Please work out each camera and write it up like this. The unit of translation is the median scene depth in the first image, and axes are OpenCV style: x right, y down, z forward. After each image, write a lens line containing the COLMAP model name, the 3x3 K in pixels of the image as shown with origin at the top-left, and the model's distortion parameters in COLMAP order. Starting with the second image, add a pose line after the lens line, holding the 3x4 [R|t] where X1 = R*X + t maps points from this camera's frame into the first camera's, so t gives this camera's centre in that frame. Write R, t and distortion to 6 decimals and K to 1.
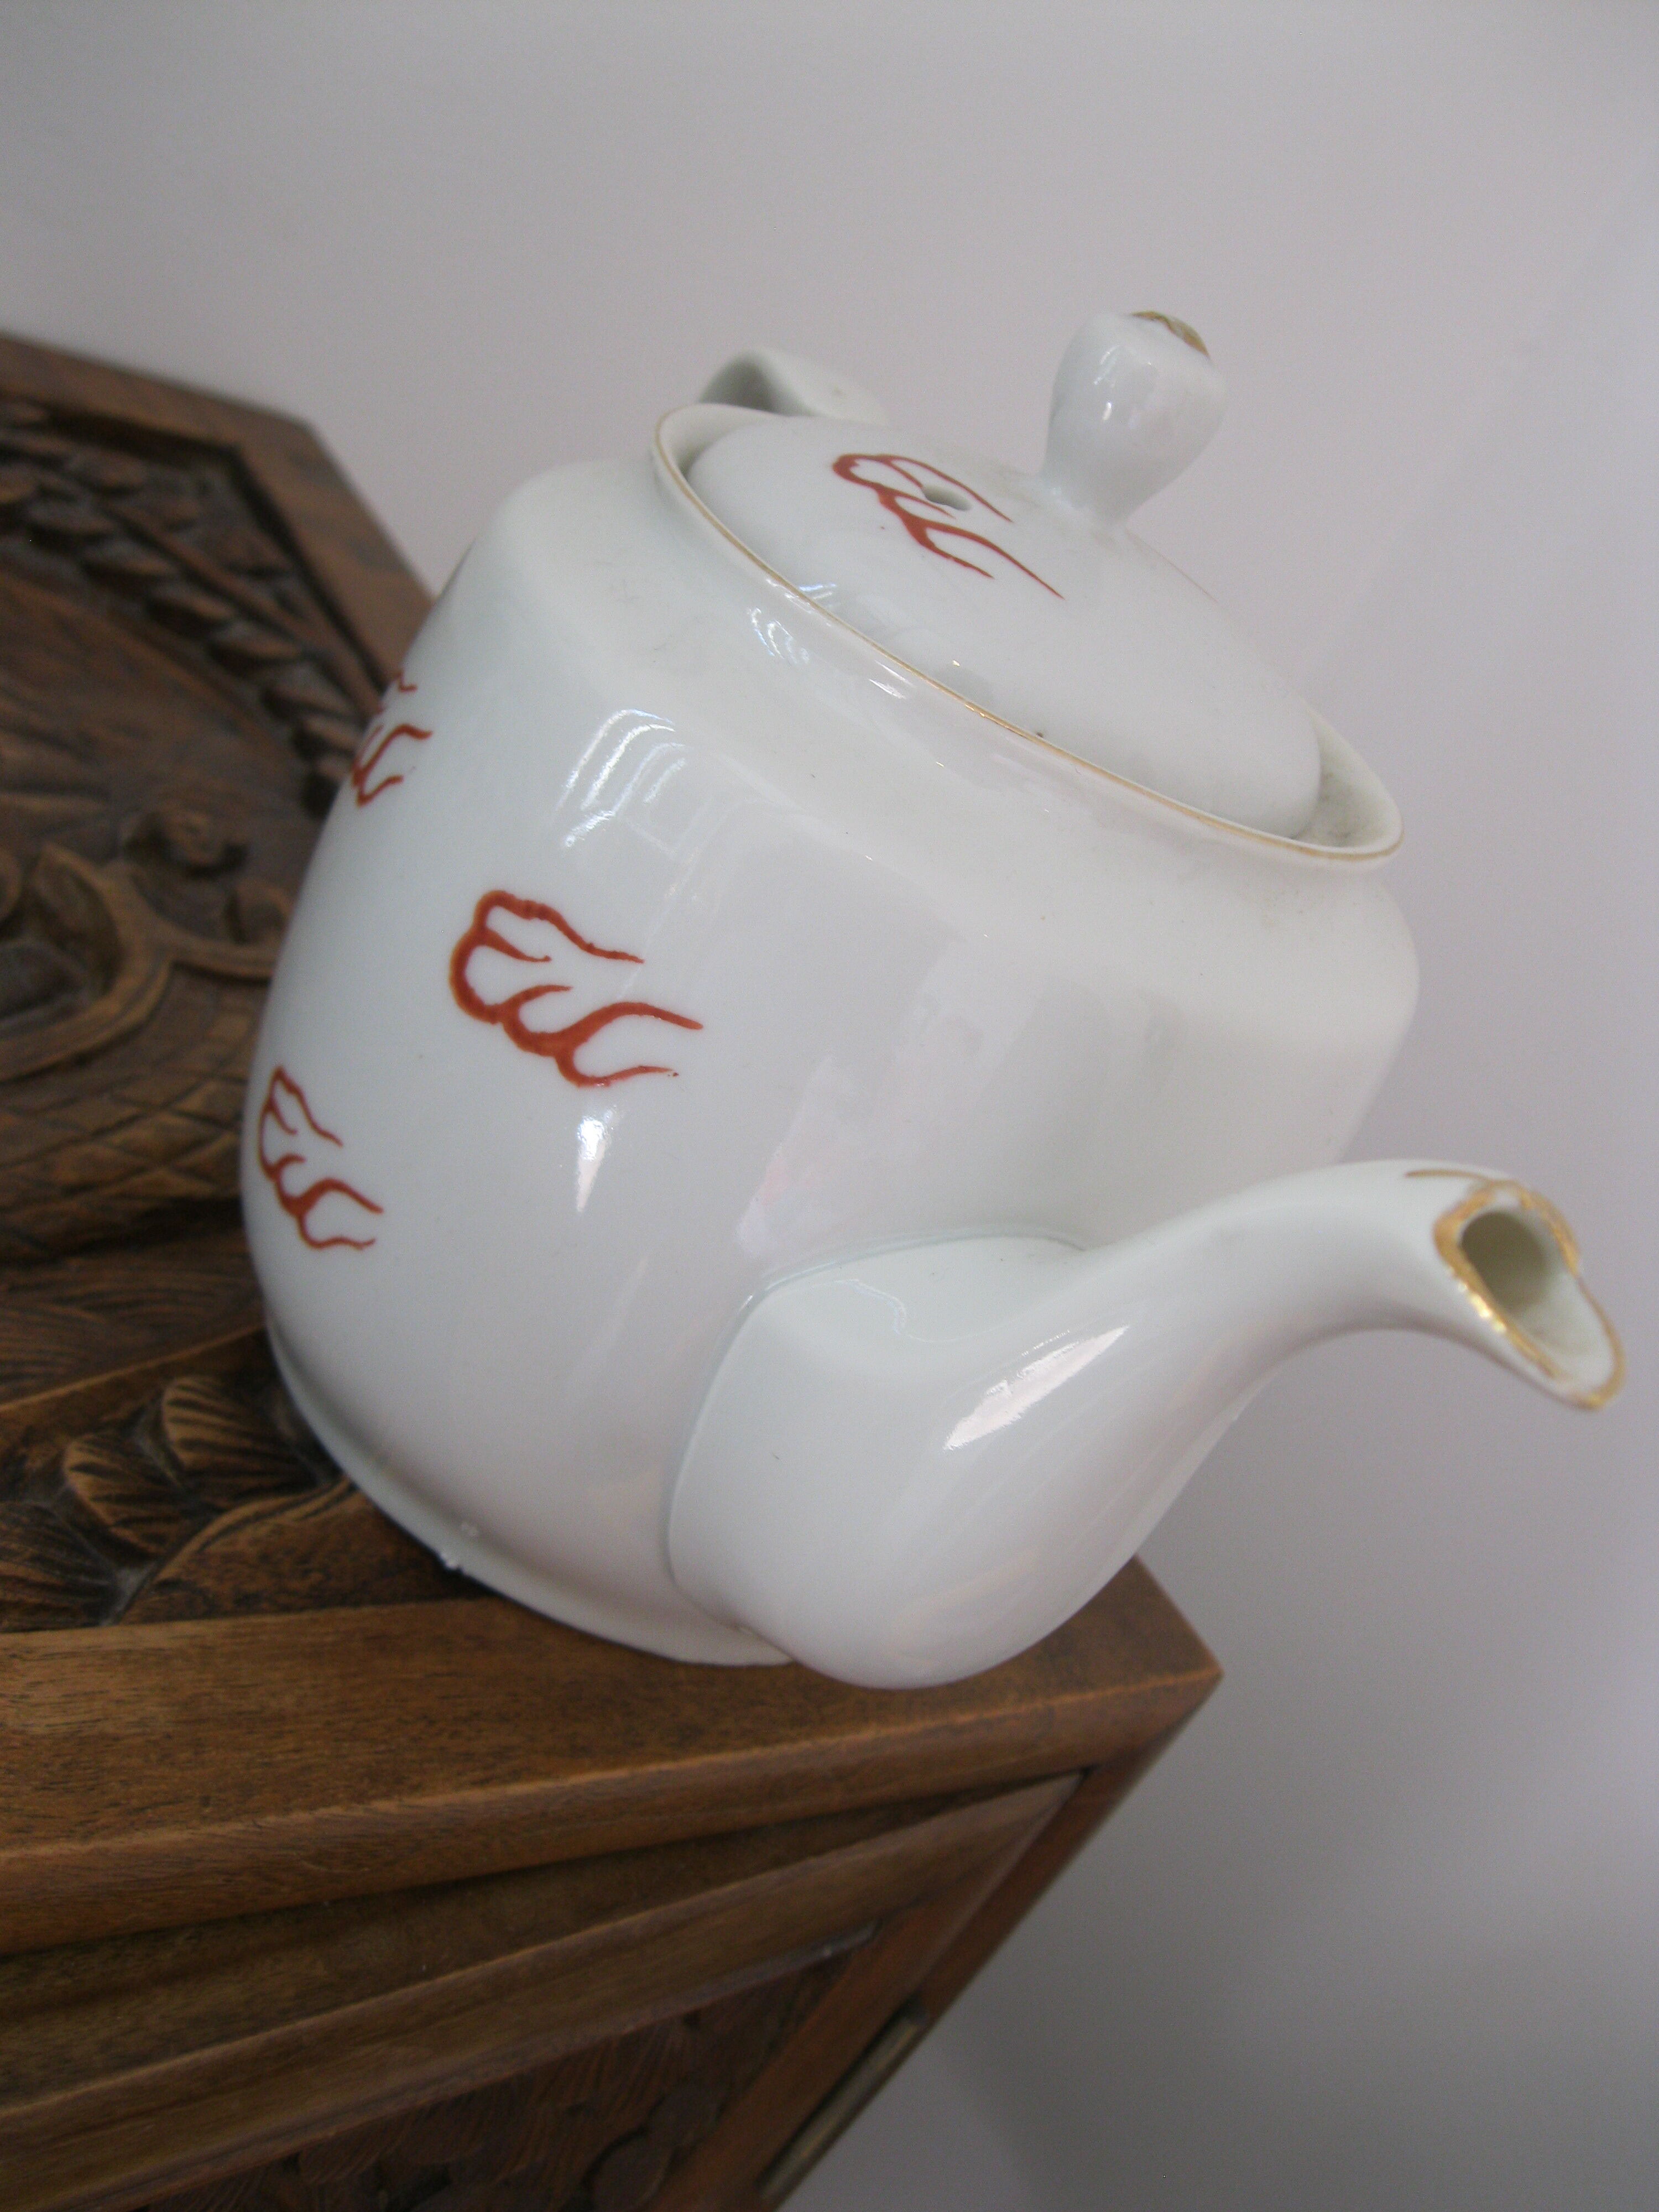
lens RADIAL K [[2274.5, 0, 832.9], [0, 2274.5, 1097.9], [0, 0, 1]] dist [-0.104554, 0.000000]
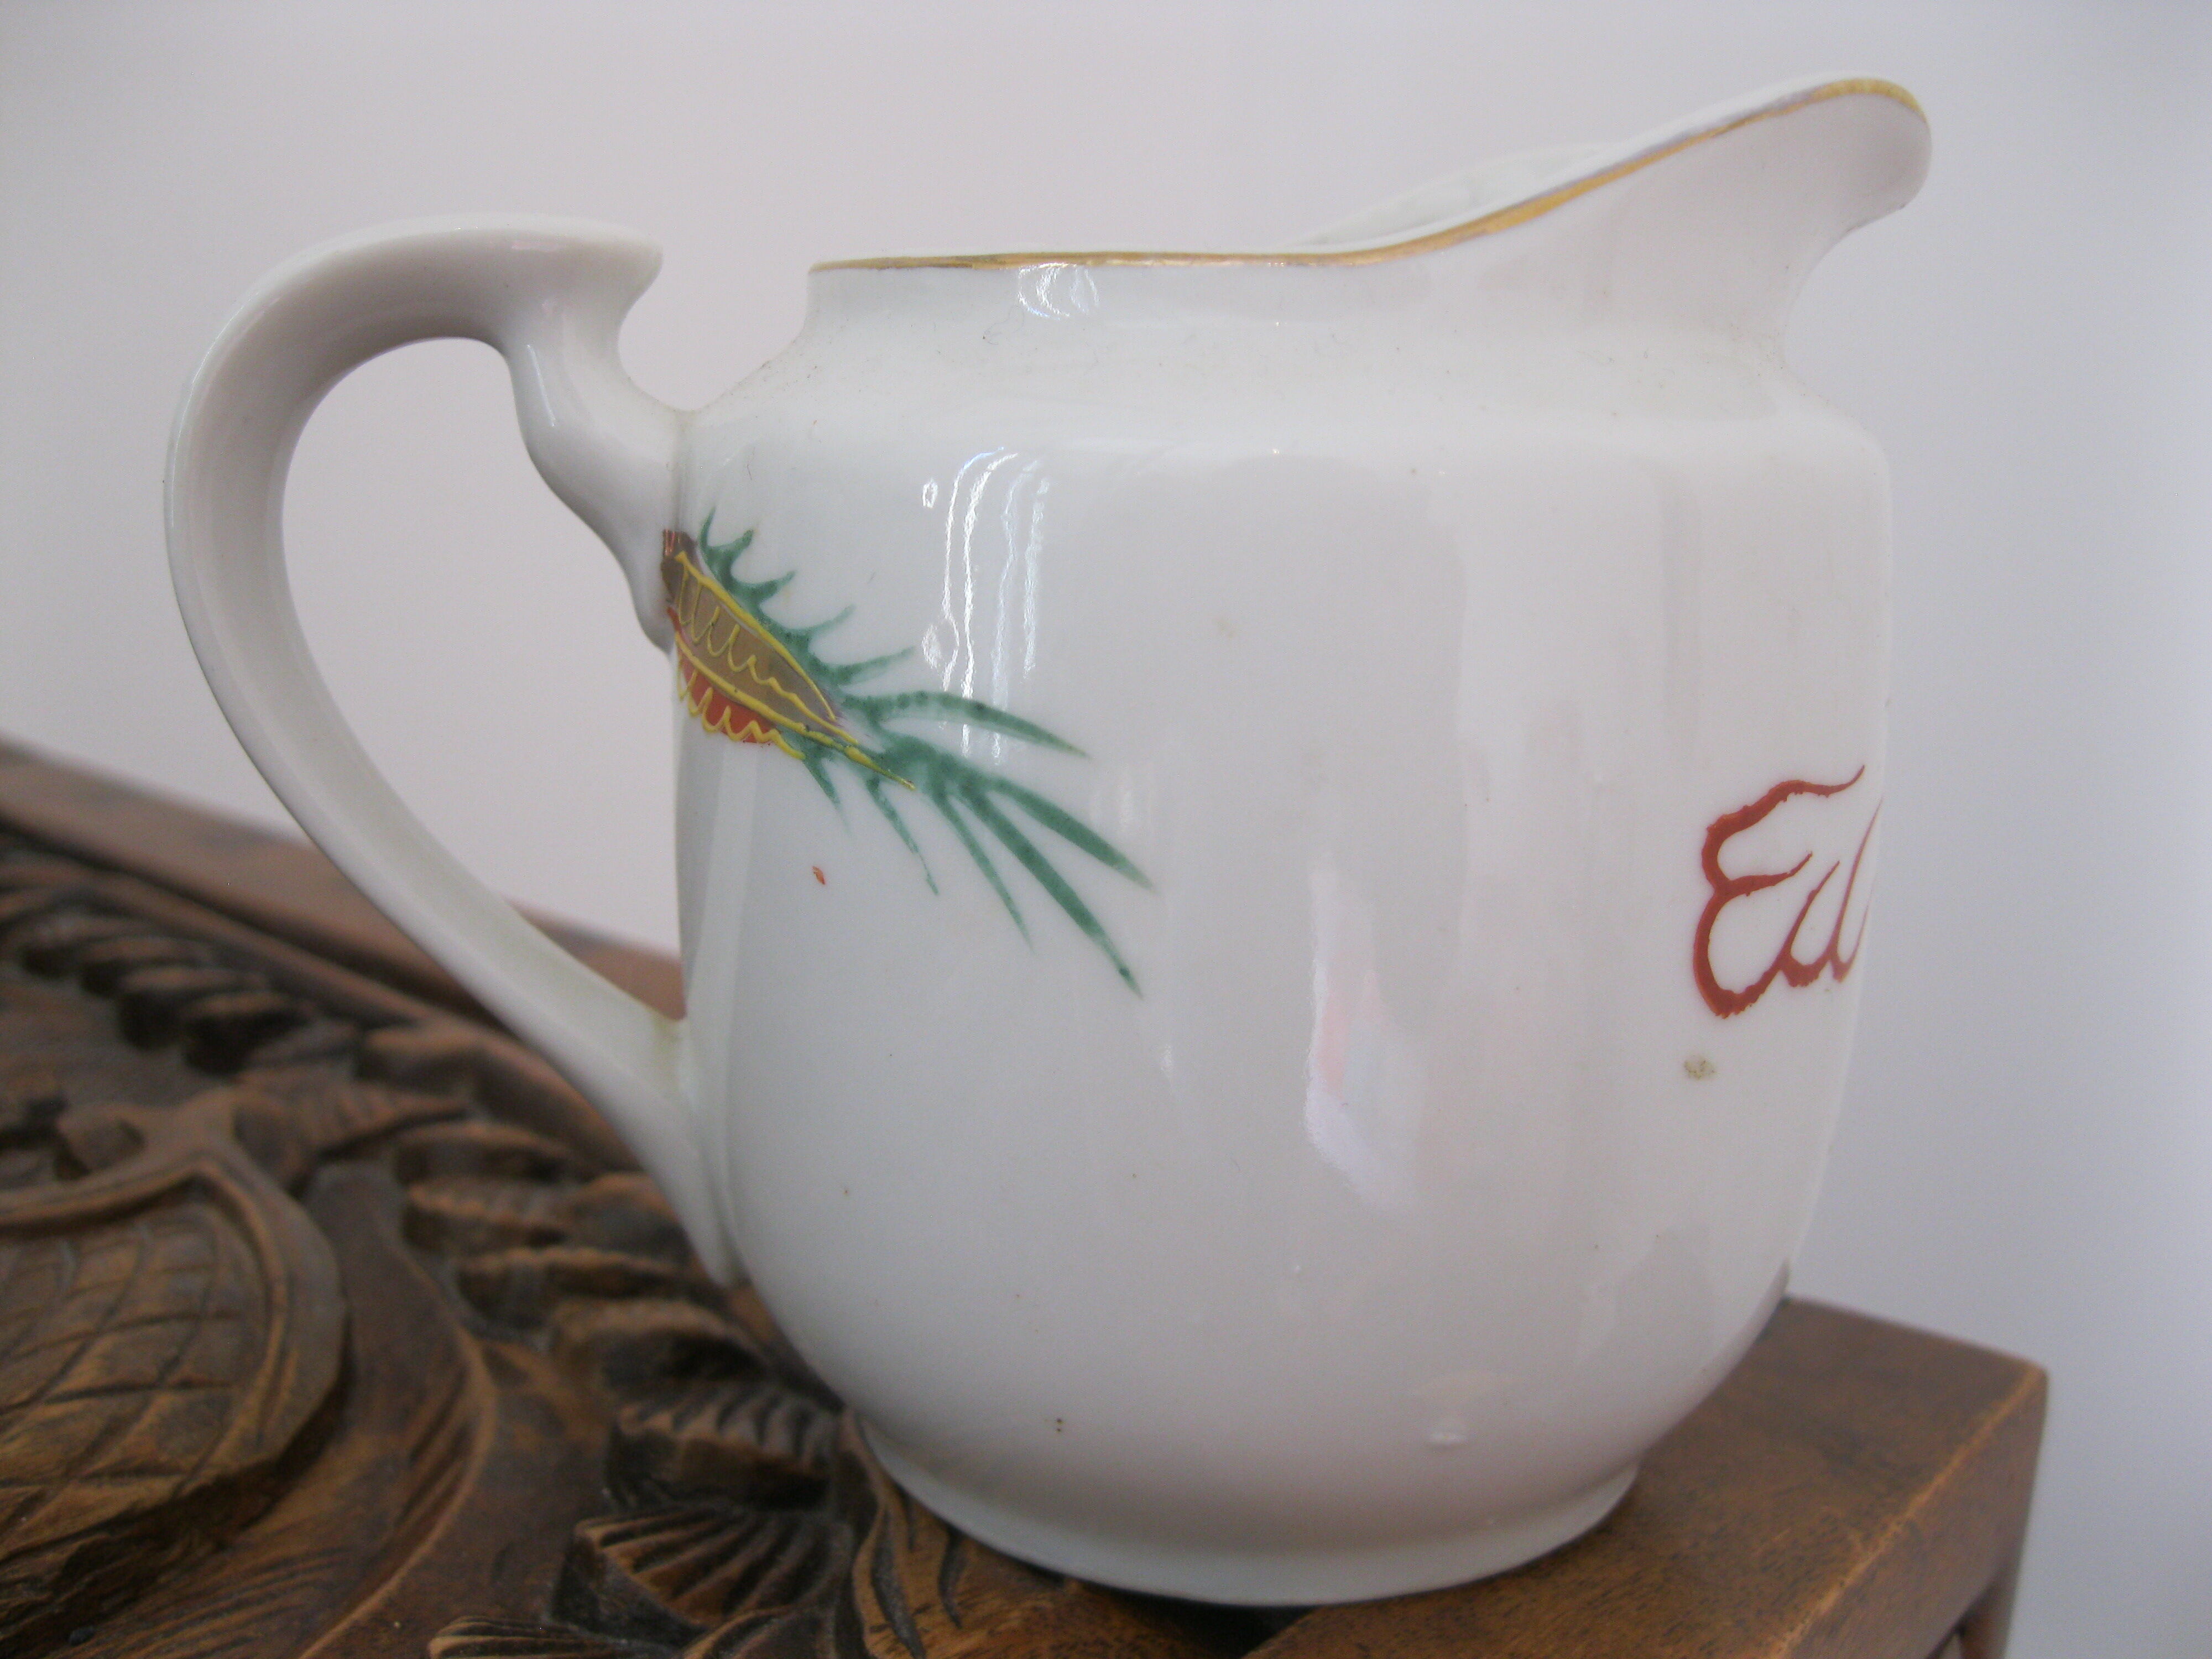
lens RADIAL K [[2274.5, 0, 1083.4], [0, 2274.5, 817.7], [0, 0, 1]] dist [-0.104554, 0.000000]
pose [[0.868031, -0.459512, 0.188069, -0.109863], [0.490834, 0.851276, -0.185502, 0.119335], [-0.074858, 0.253333, 0.964479, 0.428527]]
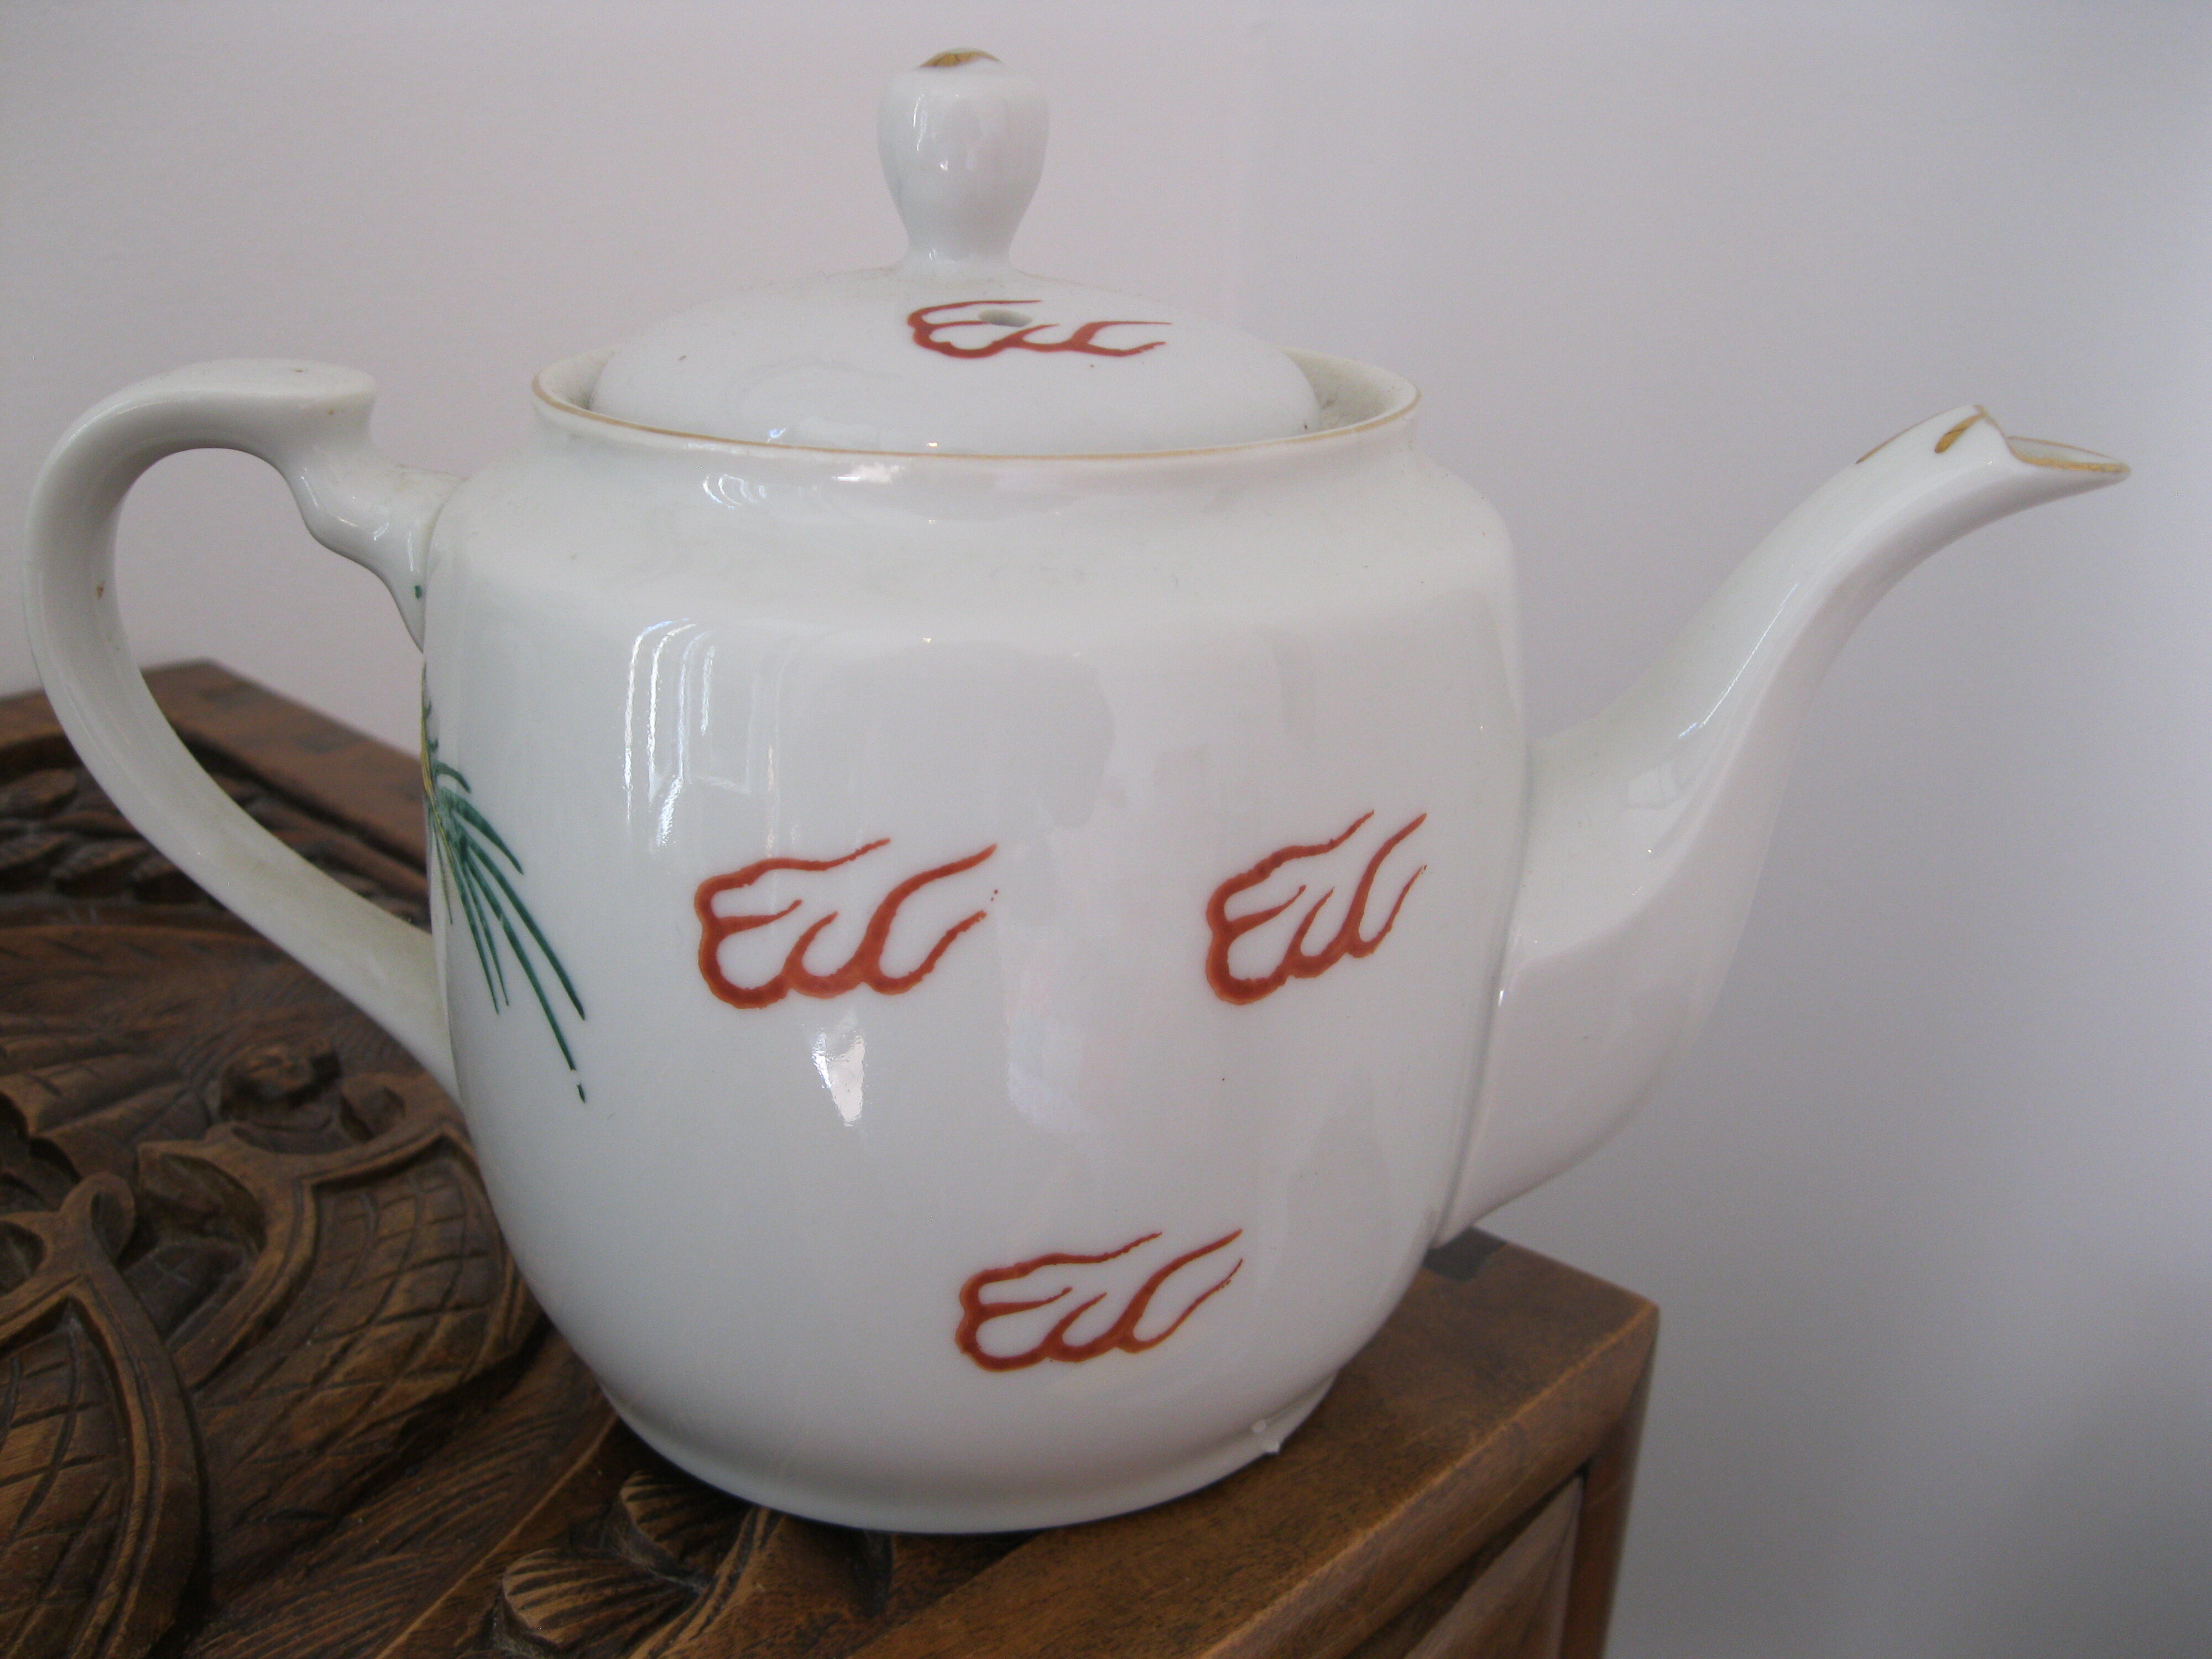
lens RADIAL K [[2274.5, 0, 1049.4], [0, 2274.5, 840.0], [0, 0, 1]] dist [-0.104554, 0.000000]
pose [[0.875144, -0.480842, 0.053974, -0.005380], [0.483766, 0.871732, -0.077803, 0.040457], [-0.009640, 0.094199, 0.995507, 0.059783]]
